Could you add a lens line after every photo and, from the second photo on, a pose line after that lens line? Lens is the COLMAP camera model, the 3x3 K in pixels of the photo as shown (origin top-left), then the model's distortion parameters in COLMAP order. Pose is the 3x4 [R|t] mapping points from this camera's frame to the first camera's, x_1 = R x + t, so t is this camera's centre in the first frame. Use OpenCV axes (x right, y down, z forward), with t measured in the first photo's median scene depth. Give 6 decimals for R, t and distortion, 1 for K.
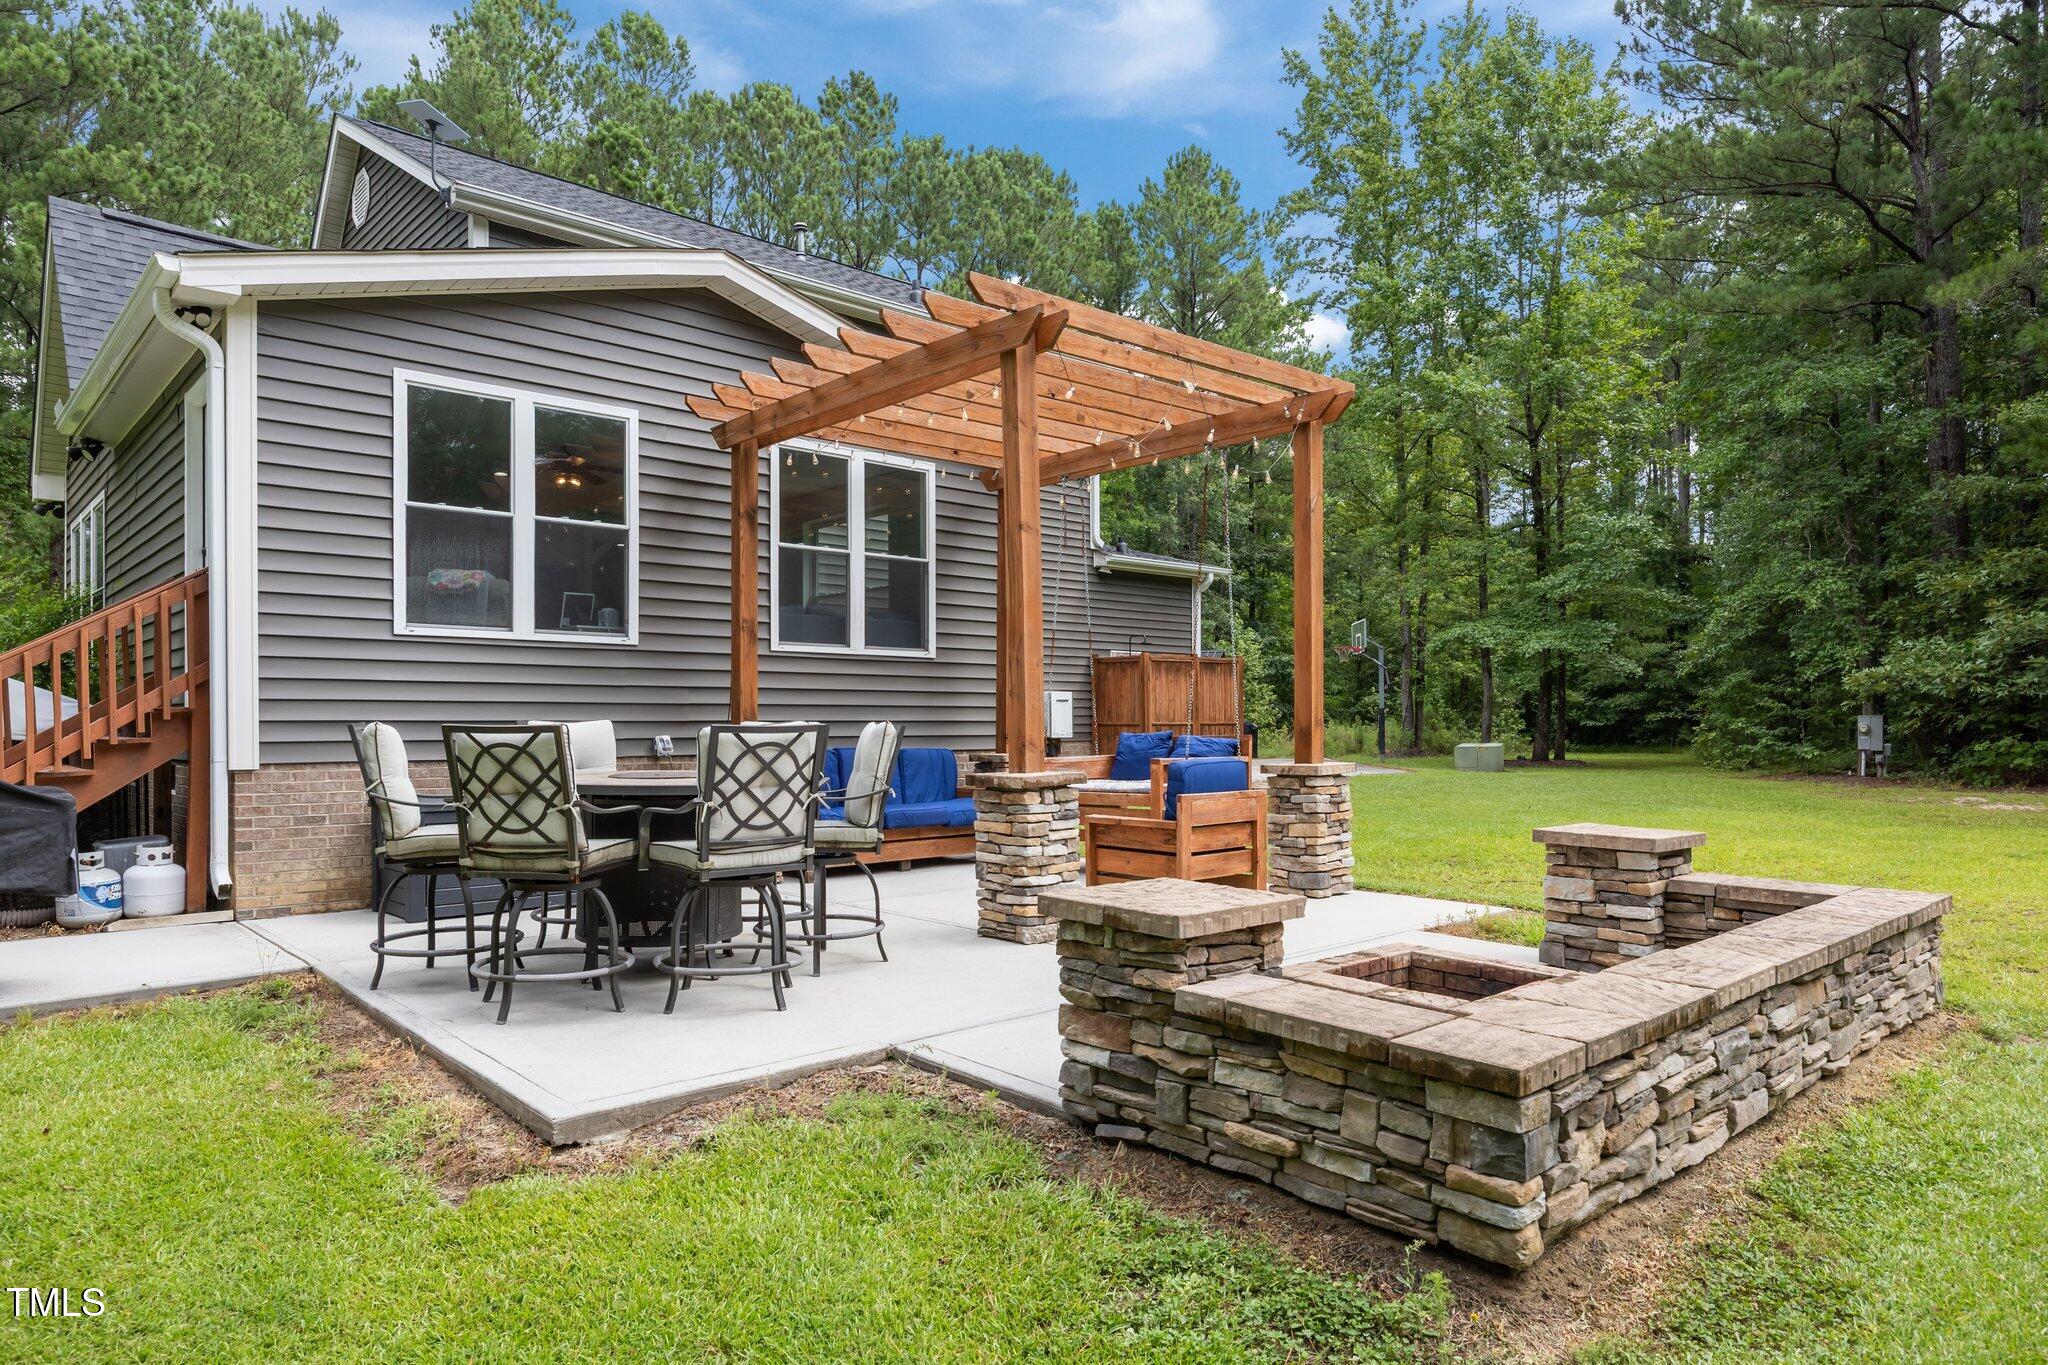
lens RADIAL K [[1259.0, 0, 1057.8], [0, 1259.0, 711.2], [0, 0, 1]] dist [-0.025527, 0.002345]
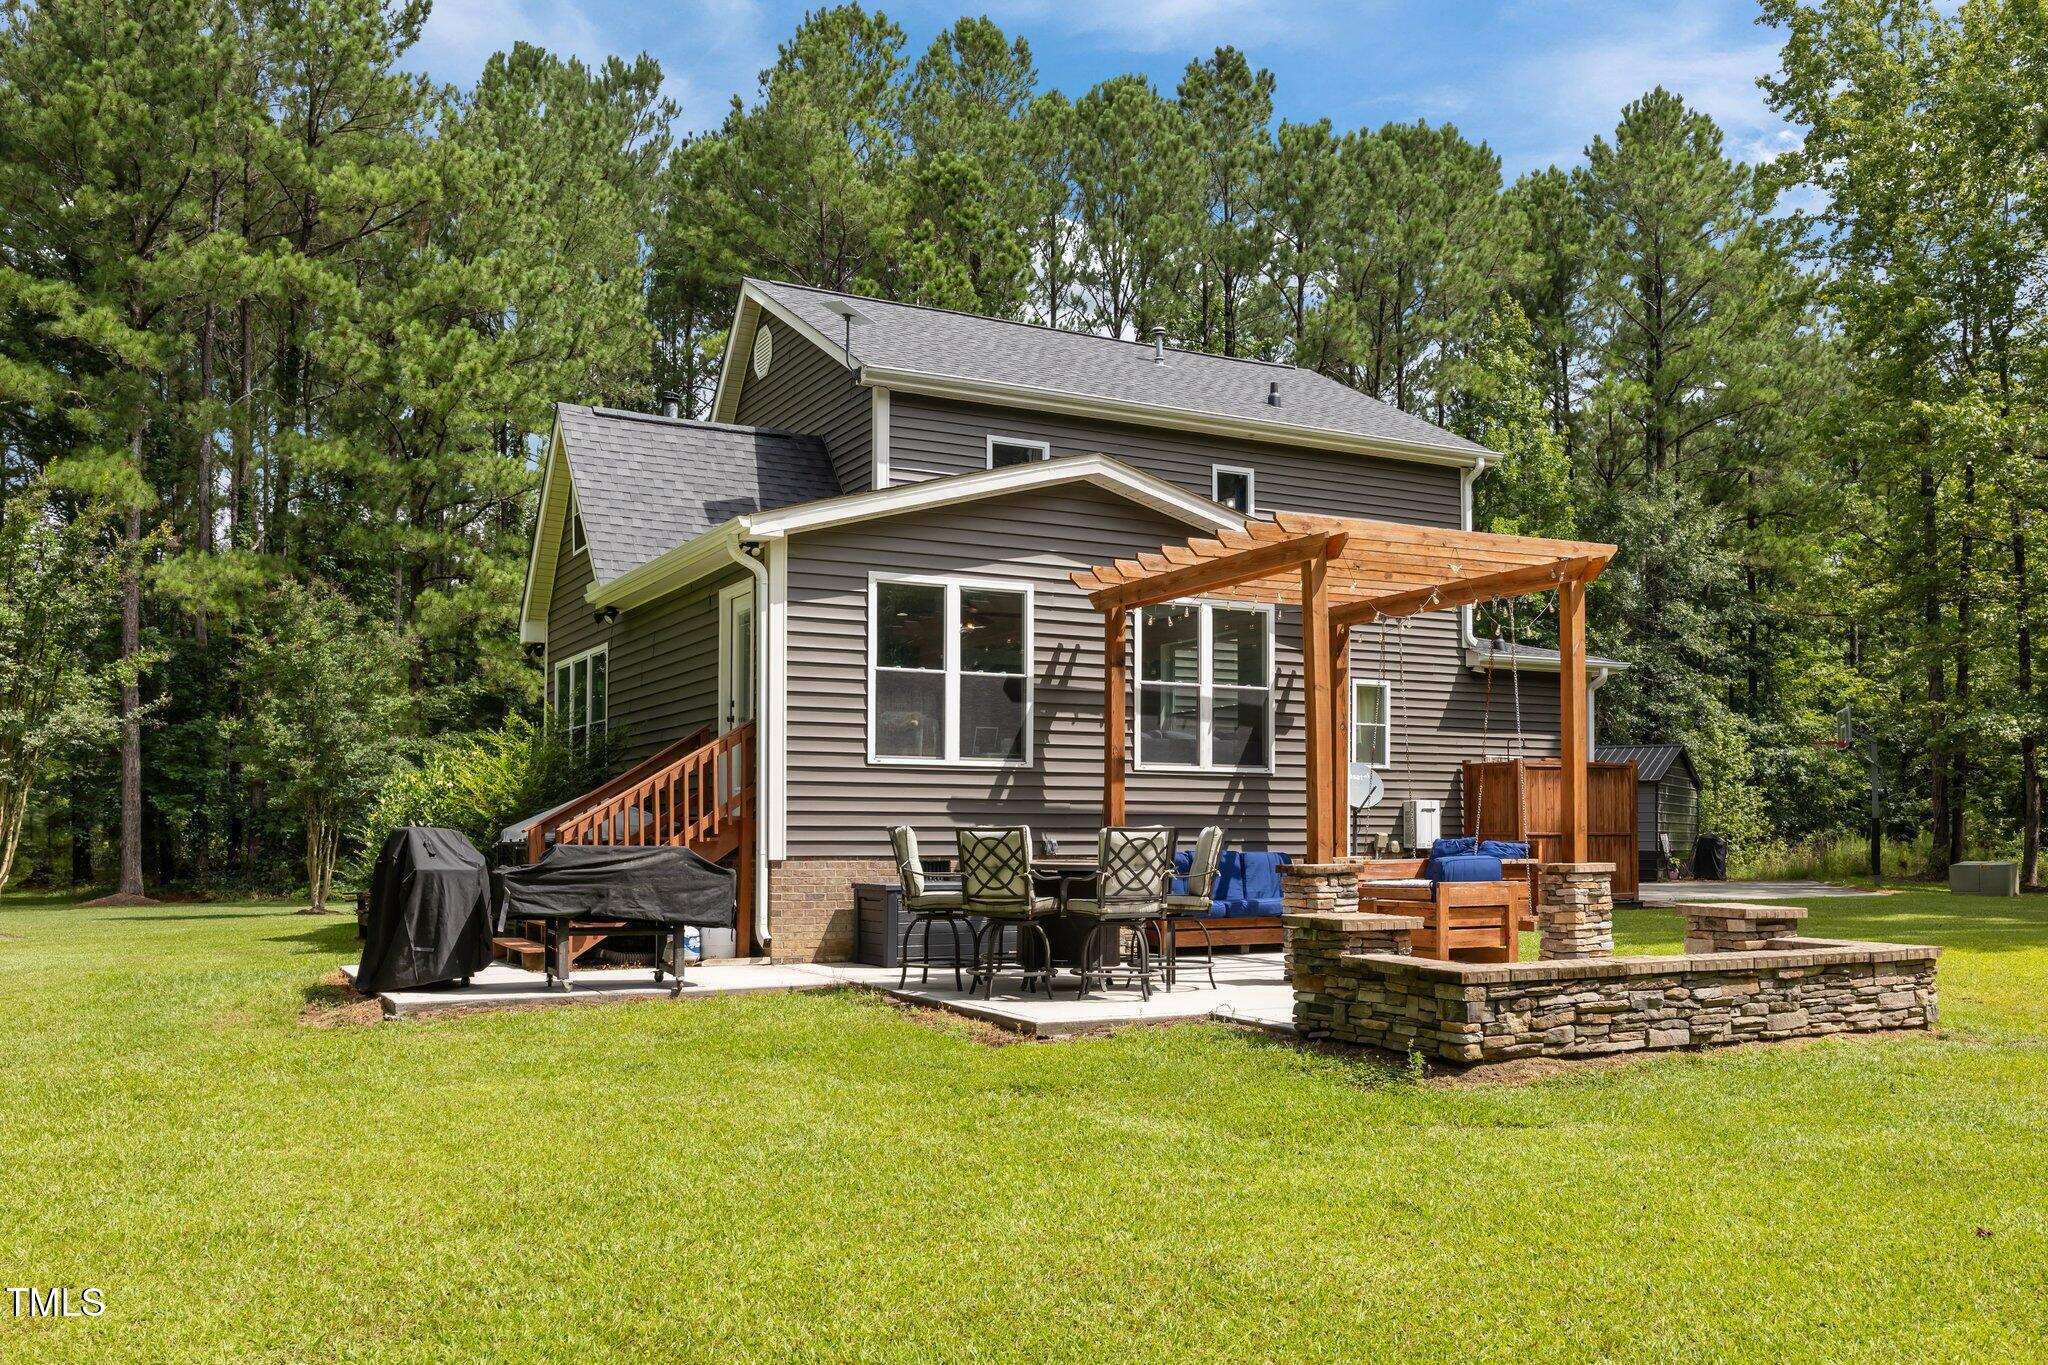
lens RADIAL K [[1724.2, 0, 1025.4], [0, 1724.2, 817.4], [0, 0, 1]] dist [0.000473, 0.013287]
pose [[0.961397, 0.000623, -0.275163, 0.130018], [-0.001325, 0.999996, -0.002364, 0.001760], [0.275160, 0.002638, 0.961395, -0.637126]]
